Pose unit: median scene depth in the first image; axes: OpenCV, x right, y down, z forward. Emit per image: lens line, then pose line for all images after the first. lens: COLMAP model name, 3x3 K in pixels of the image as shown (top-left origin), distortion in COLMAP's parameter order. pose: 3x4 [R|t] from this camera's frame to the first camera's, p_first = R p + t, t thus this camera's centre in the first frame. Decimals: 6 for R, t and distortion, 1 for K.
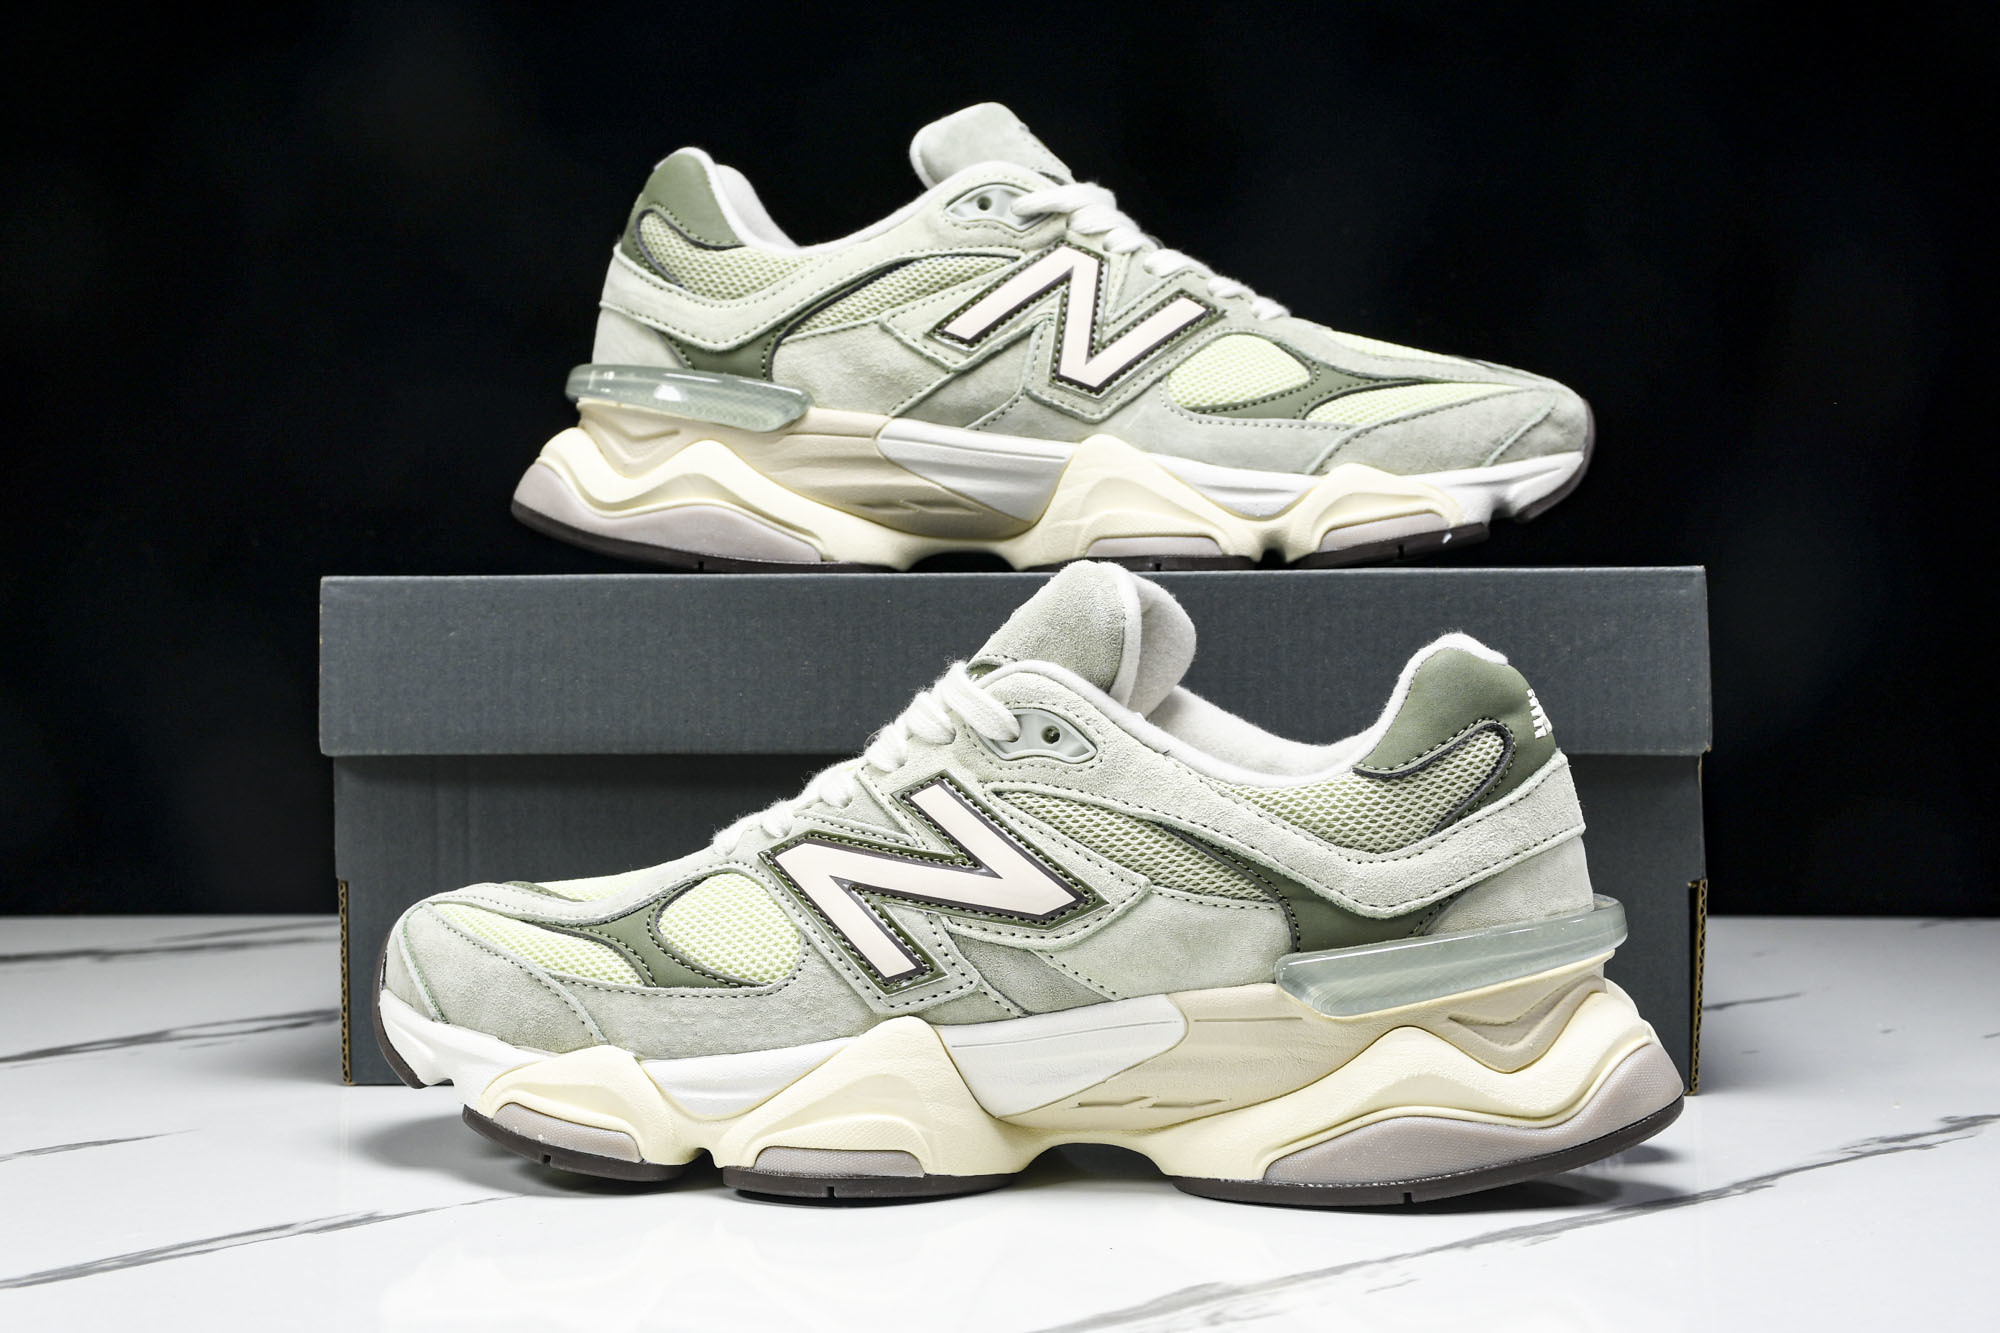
lens RADIAL K [[3213.5, 0, 1007.6], [0, 3213.5, 669.3], [0, 0, 1]] dist [0.173359, 0.000000]
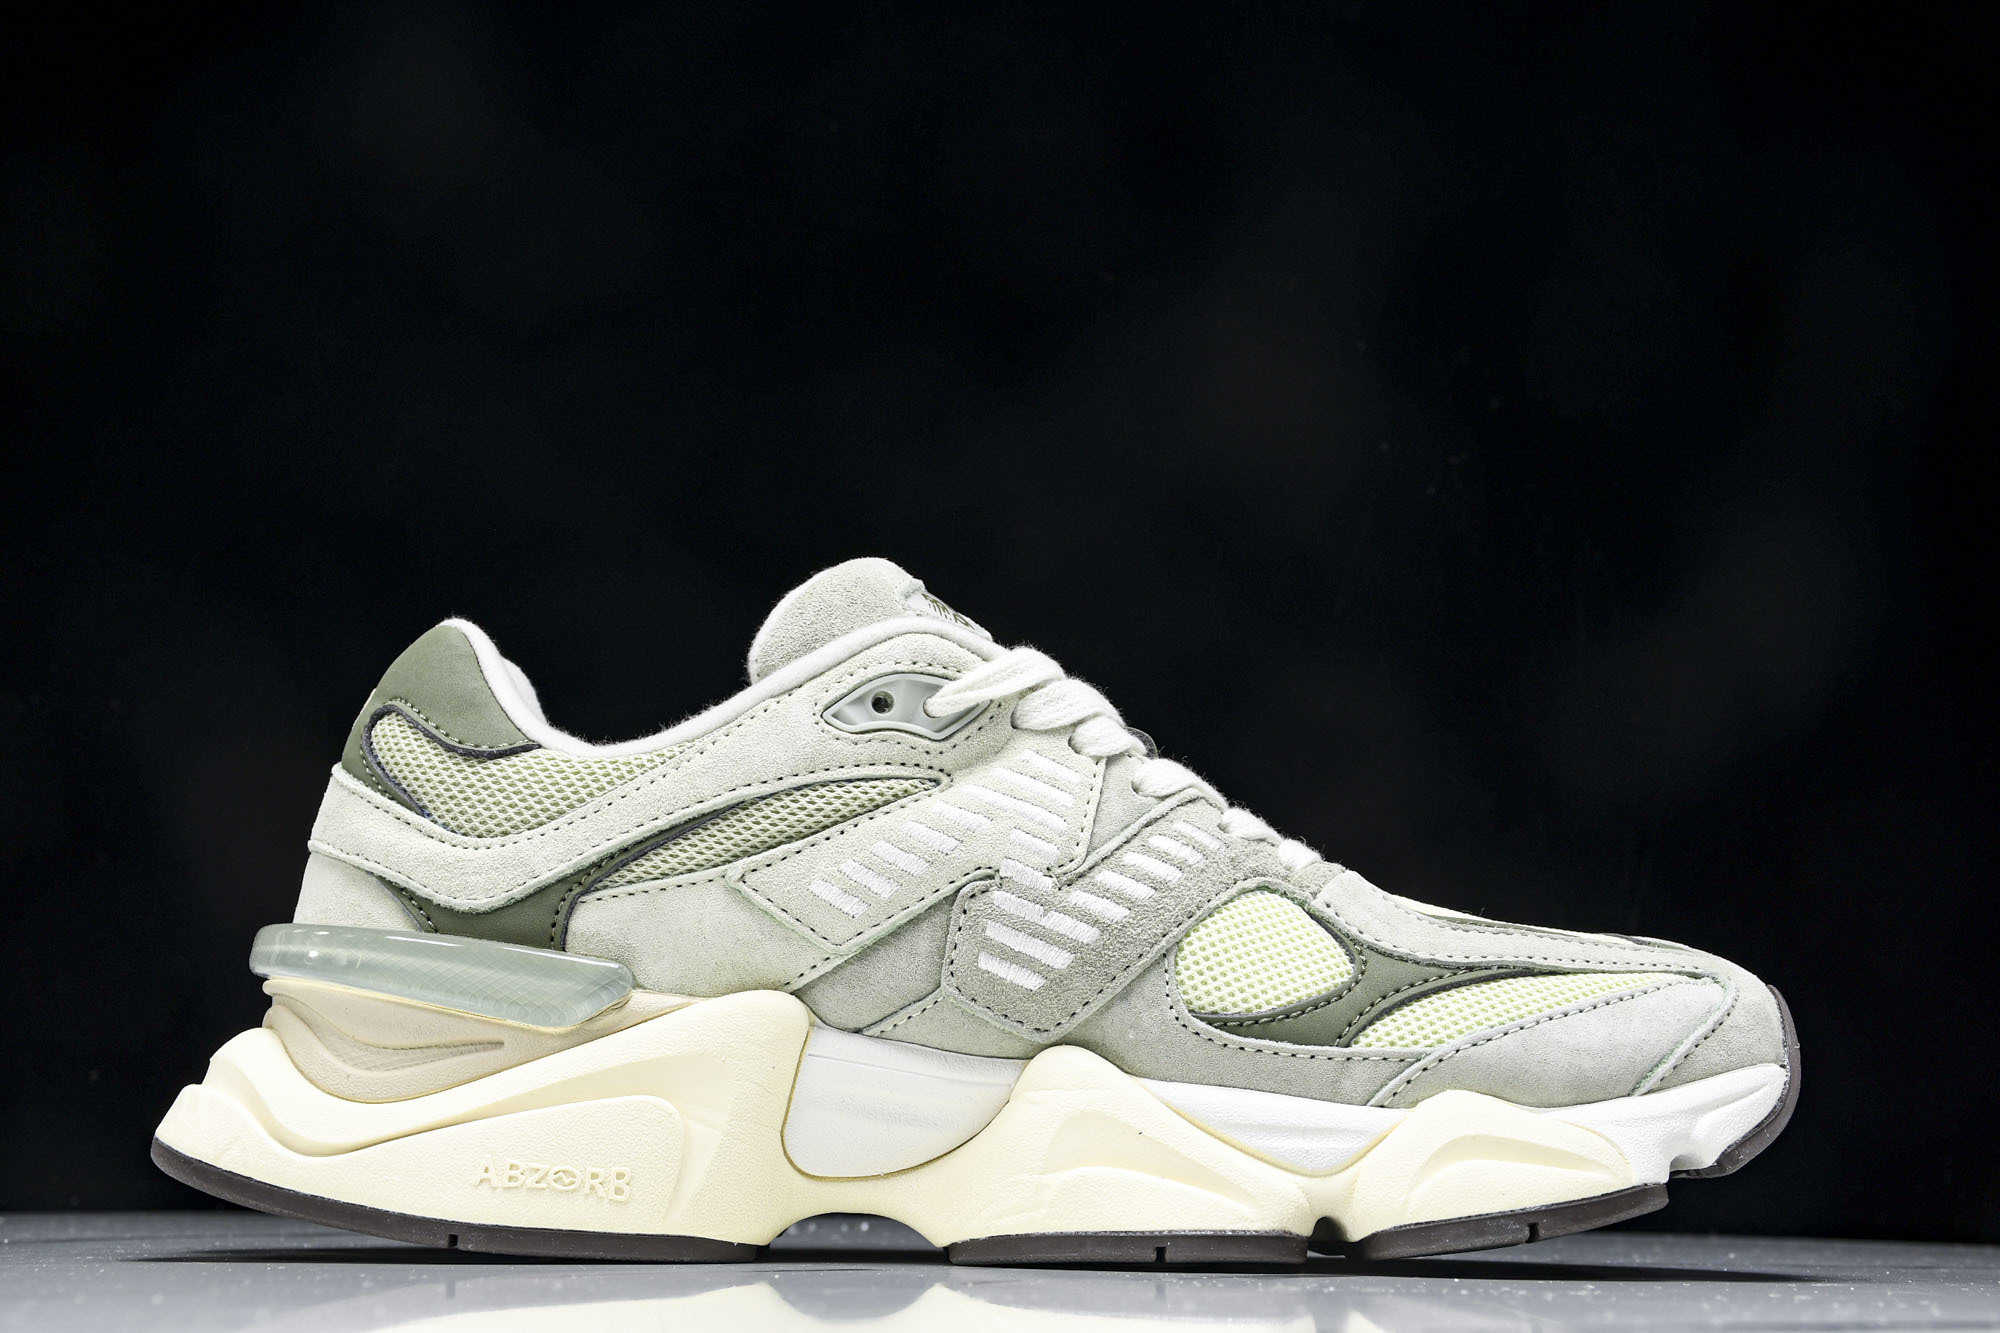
lens RADIAL K [[3213.5, 0, 1003.3], [0, 3213.5, 675.3], [0, 0, 1]] dist [0.173359, 0.000000]
pose [[0.998204, 0.022687, 0.055436, -0.019965], [-0.013422, 0.986680, -0.162116, -0.039886], [-0.058375, 0.161080, 0.985213, 0.327476]]
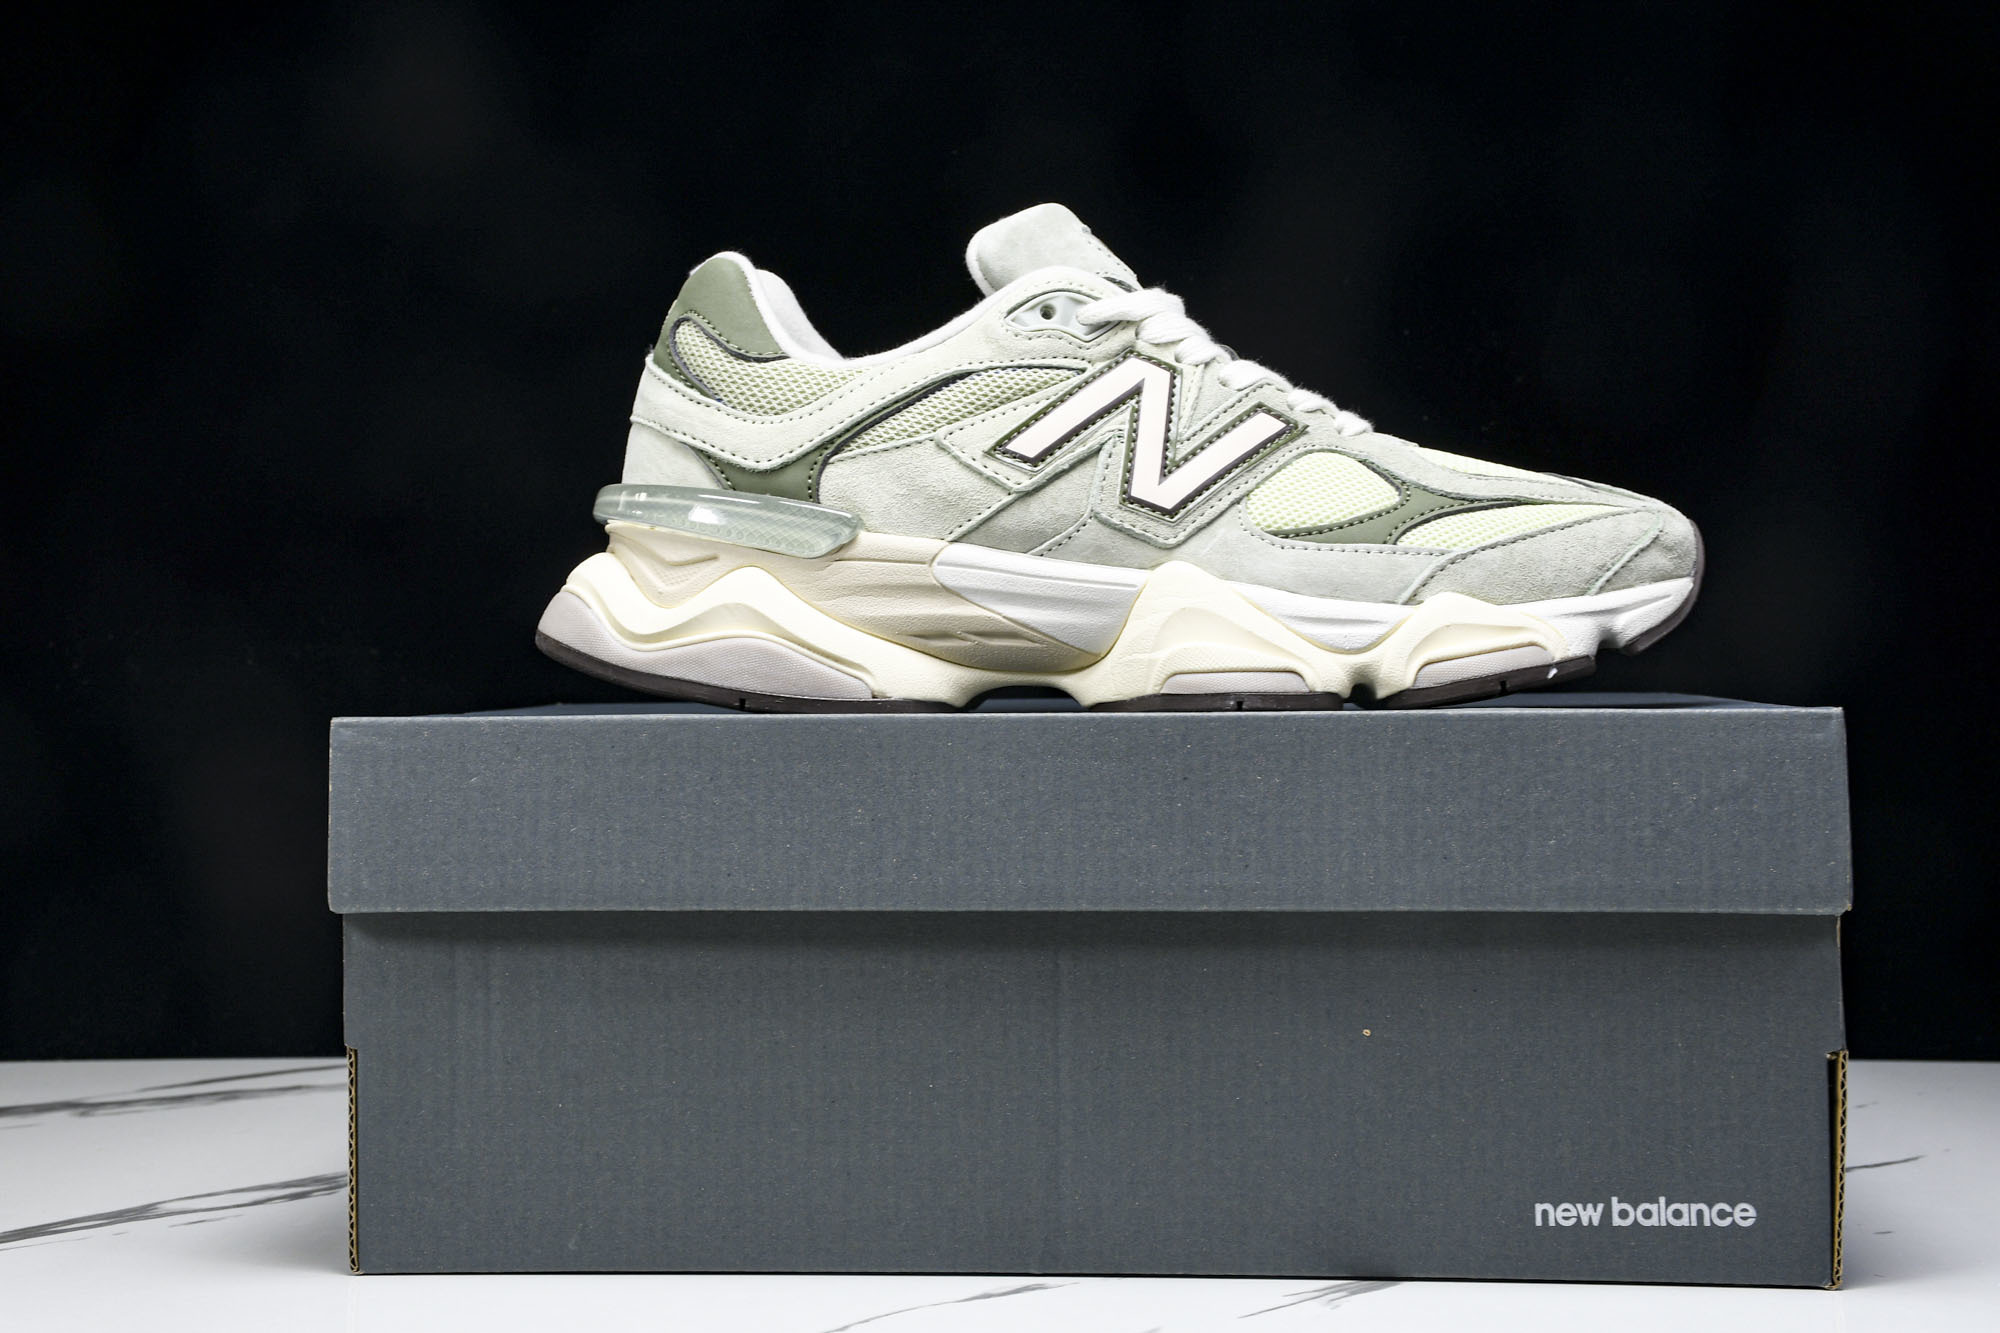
lens RADIAL K [[3213.5, 0, 993.1], [0, 3213.5, 666.8], [0, 0, 1]] dist [0.173359, 0.000000]
pose [[0.999987, -0.000512, 0.005086, -0.027879], [0.000640, 0.999678, -0.025365, -0.019061], [-0.005071, 0.025368, 0.999665, 0.077778]]
